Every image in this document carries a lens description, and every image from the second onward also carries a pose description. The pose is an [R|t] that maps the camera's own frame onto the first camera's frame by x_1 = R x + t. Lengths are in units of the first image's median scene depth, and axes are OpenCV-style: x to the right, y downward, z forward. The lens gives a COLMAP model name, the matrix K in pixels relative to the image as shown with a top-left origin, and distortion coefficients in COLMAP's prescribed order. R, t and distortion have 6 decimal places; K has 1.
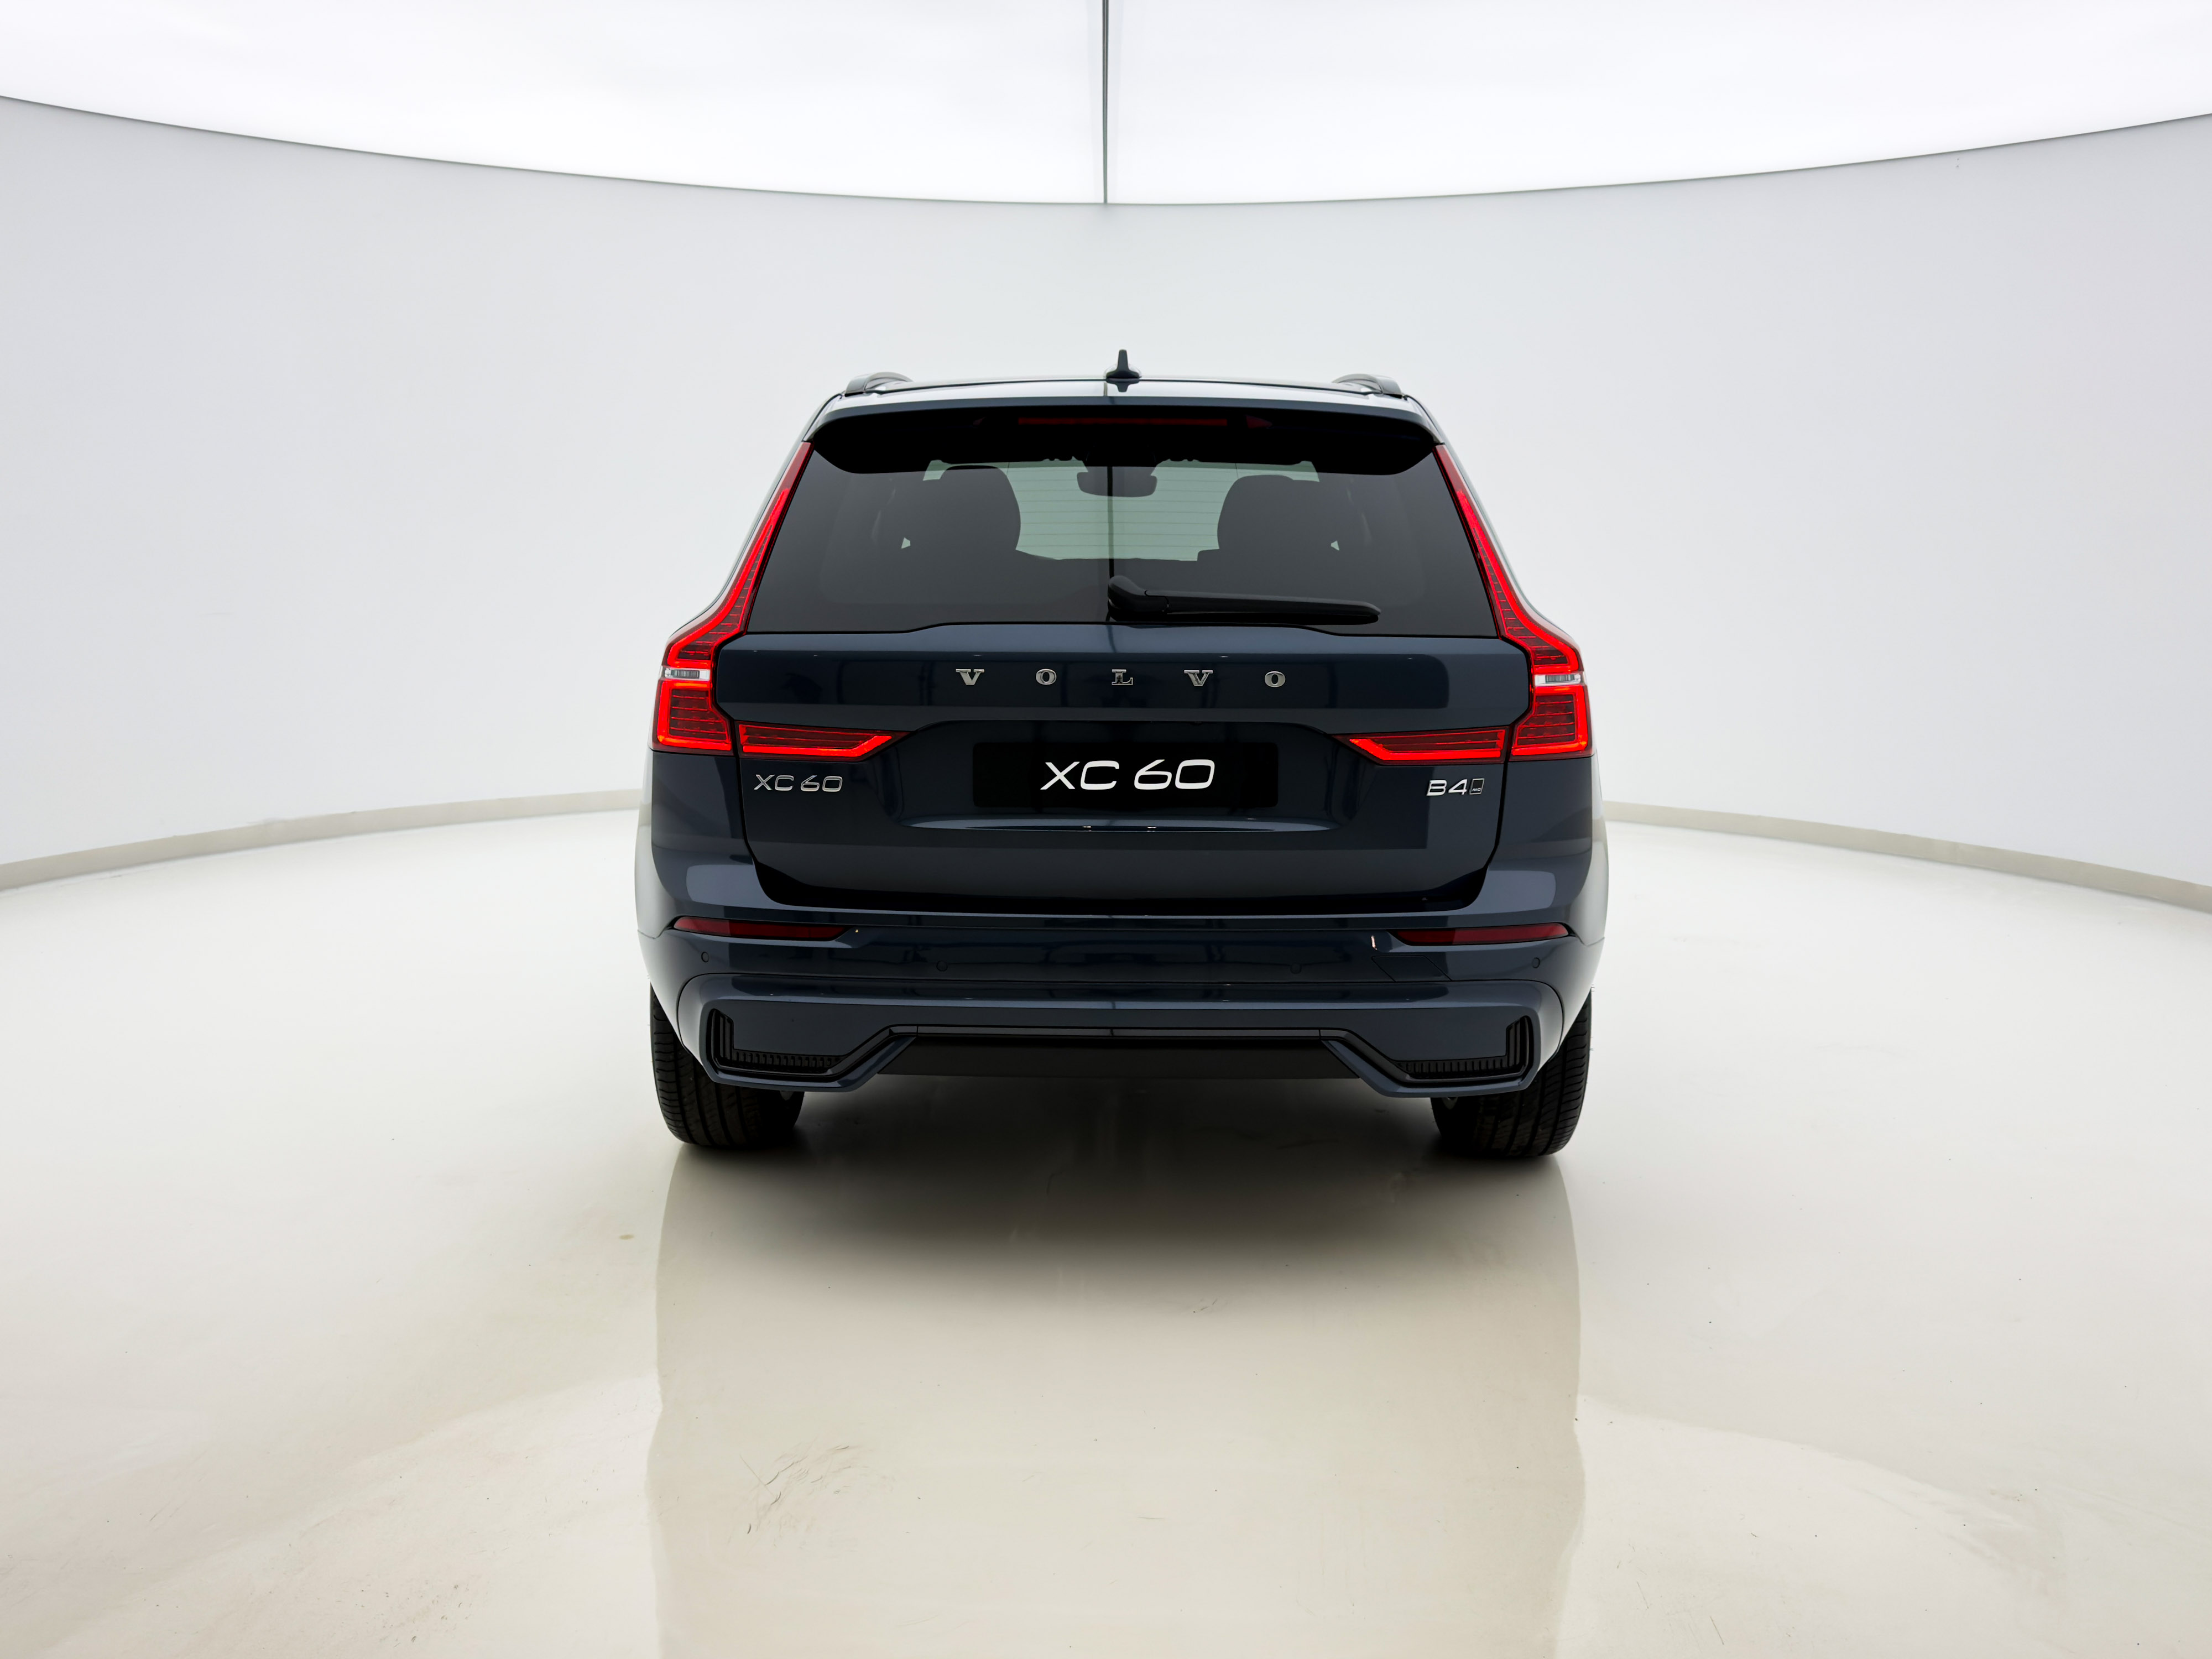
lens RADIAL K [[1568.5, 0, 1056.3], [0, 1568.5, 897.5], [0, 0, 1]] dist [0.003240, -0.016851]
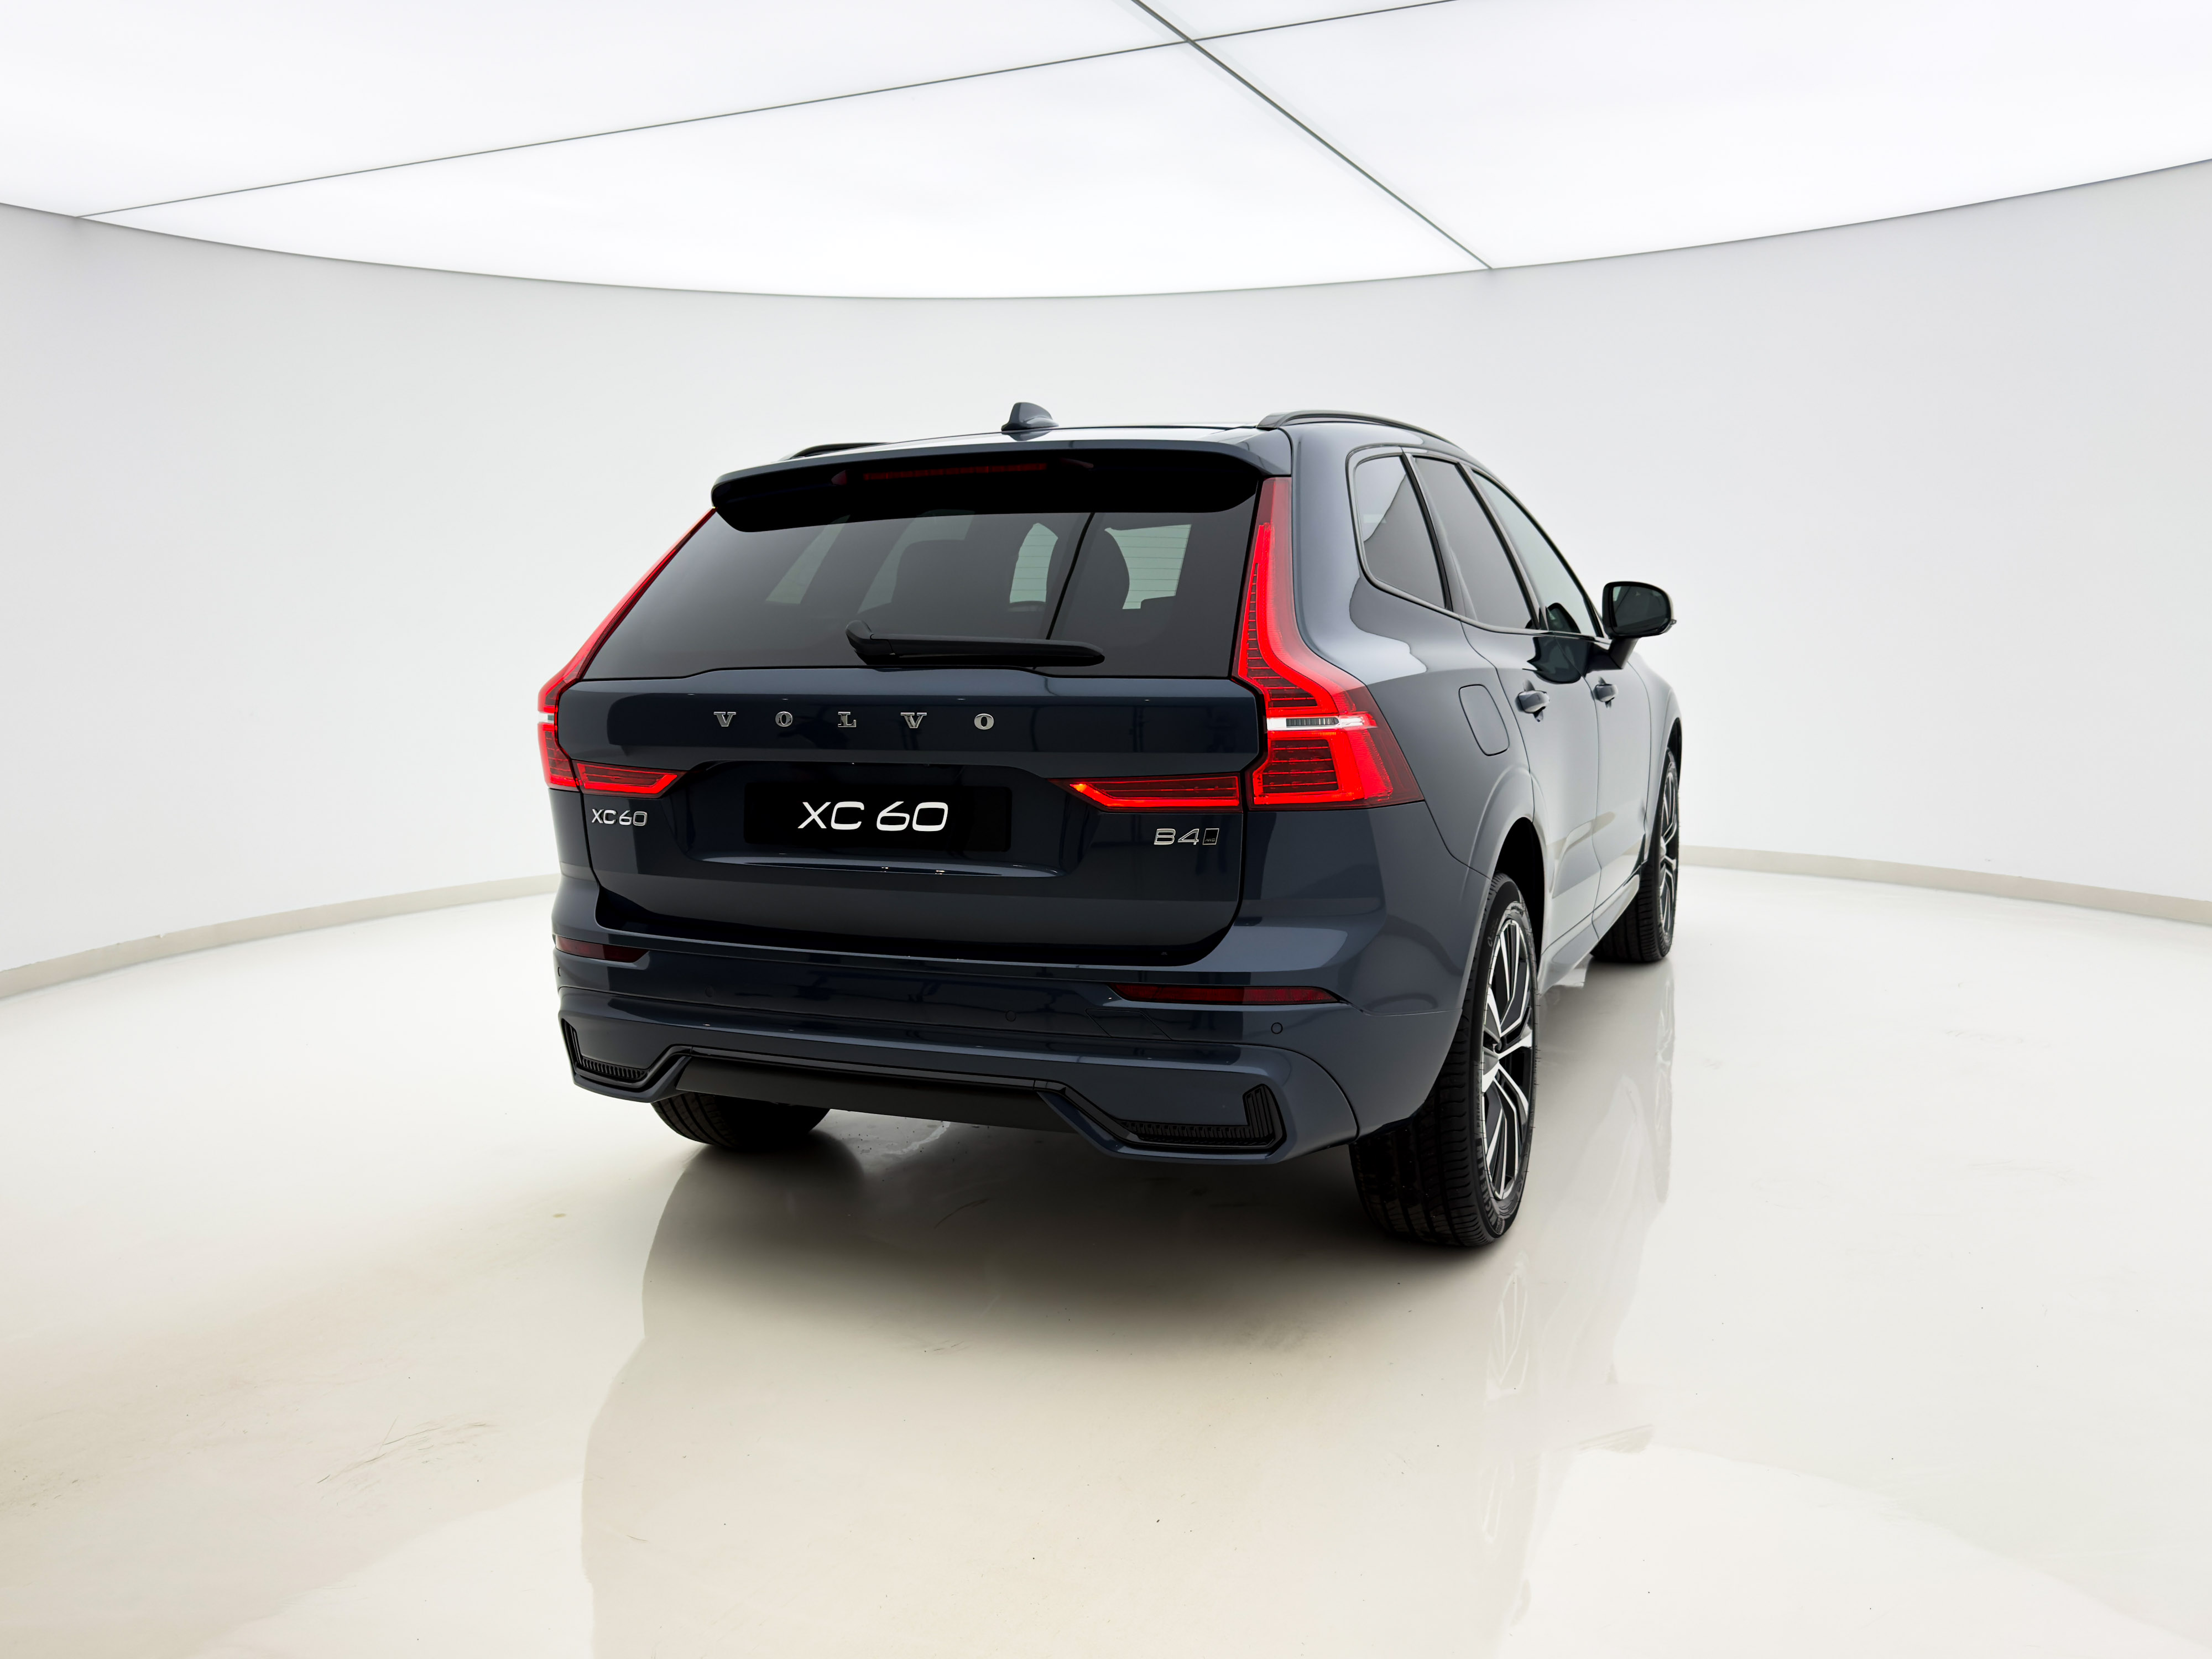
lens RADIAL K [[1568.5, 0, 1139.1], [0, 1568.5, 899.1], [0, 0, 1]] dist [0.003240, -0.016851]
pose [[0.941535, 0.039152, -0.334632, 0.547122], [-0.048771, 0.998602, -0.020387, -0.011689], [0.333366, 0.035515, 0.942128, 0.098064]]
